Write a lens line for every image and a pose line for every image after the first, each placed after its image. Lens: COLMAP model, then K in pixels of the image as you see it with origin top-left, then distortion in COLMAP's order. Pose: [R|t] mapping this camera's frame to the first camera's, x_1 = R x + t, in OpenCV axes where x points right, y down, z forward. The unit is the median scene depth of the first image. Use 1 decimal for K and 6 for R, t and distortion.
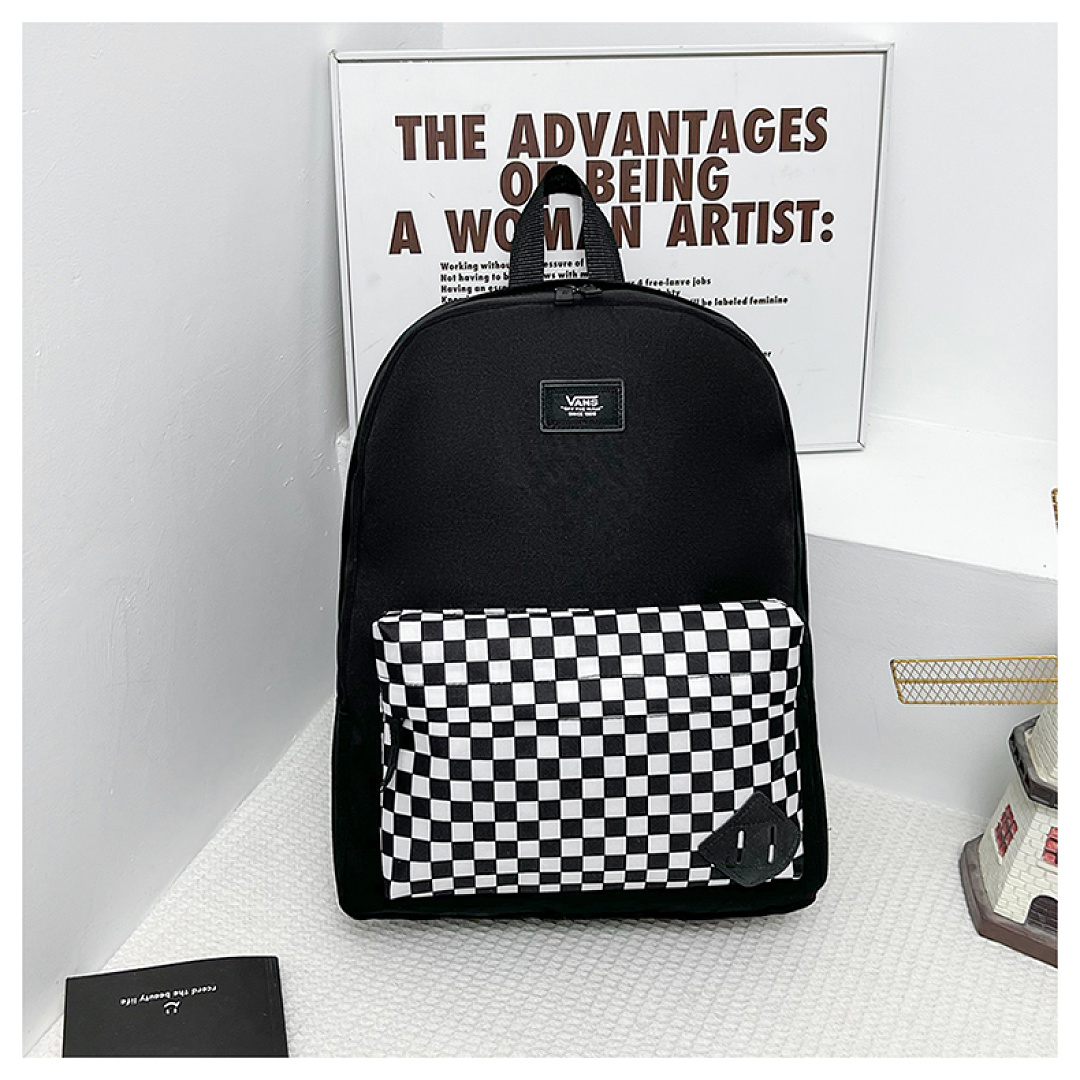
lens RADIAL K [[1411.0, 0, 525.9], [0, 1411.0, 529.4], [0, 0, 1]] dist [0.153247, -0.381201]
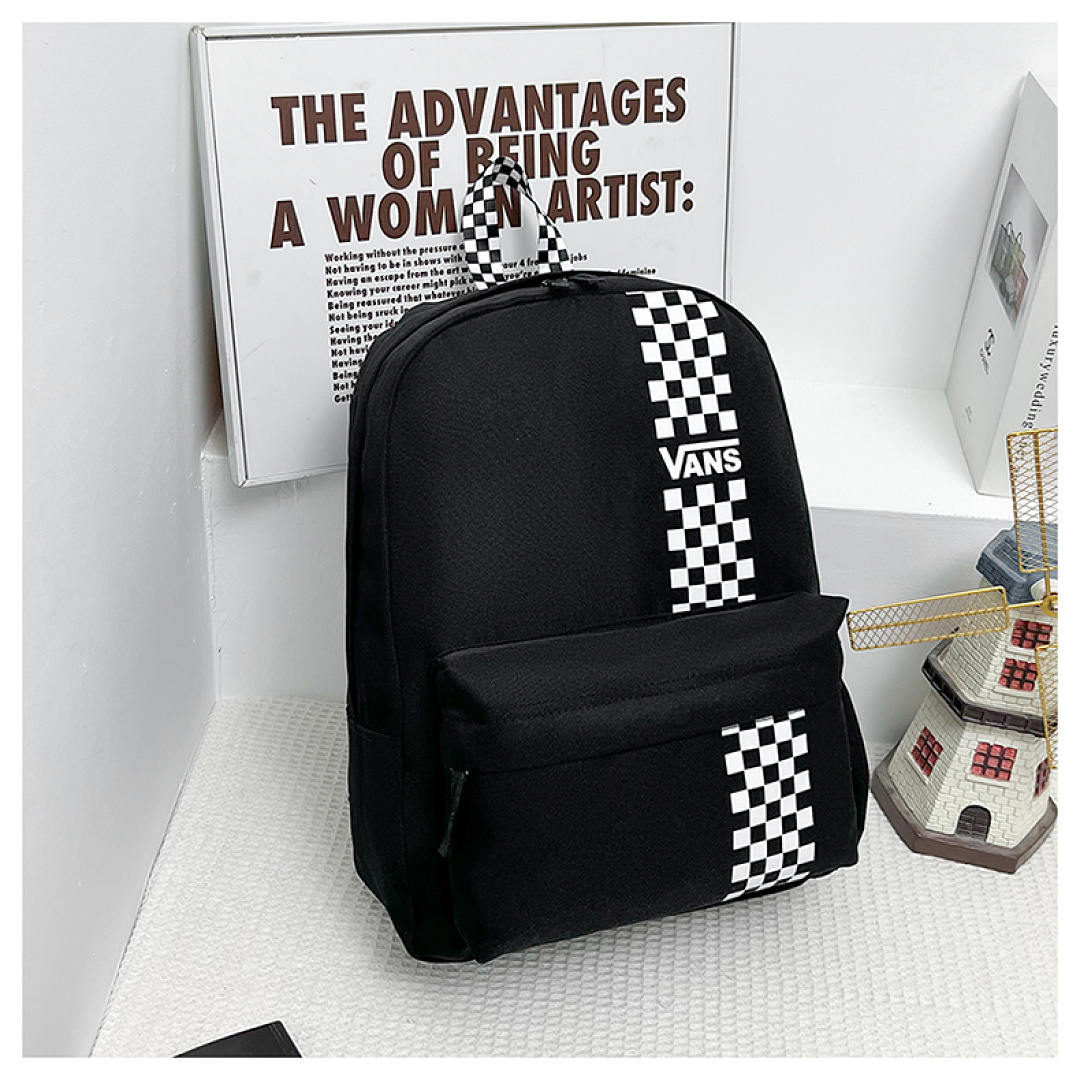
lens RADIAL K [[1407.7, 0, 517.9], [0, 1407.7, 534.7], [0, 0, 1]] dist [0.163235, -0.422421]
pose [[0.943014, -0.122916, 0.309219, -0.256277], [0.113138, 0.992349, 0.049431, -0.038064], [-0.312929, -0.011630, 0.949705, 0.076905]]
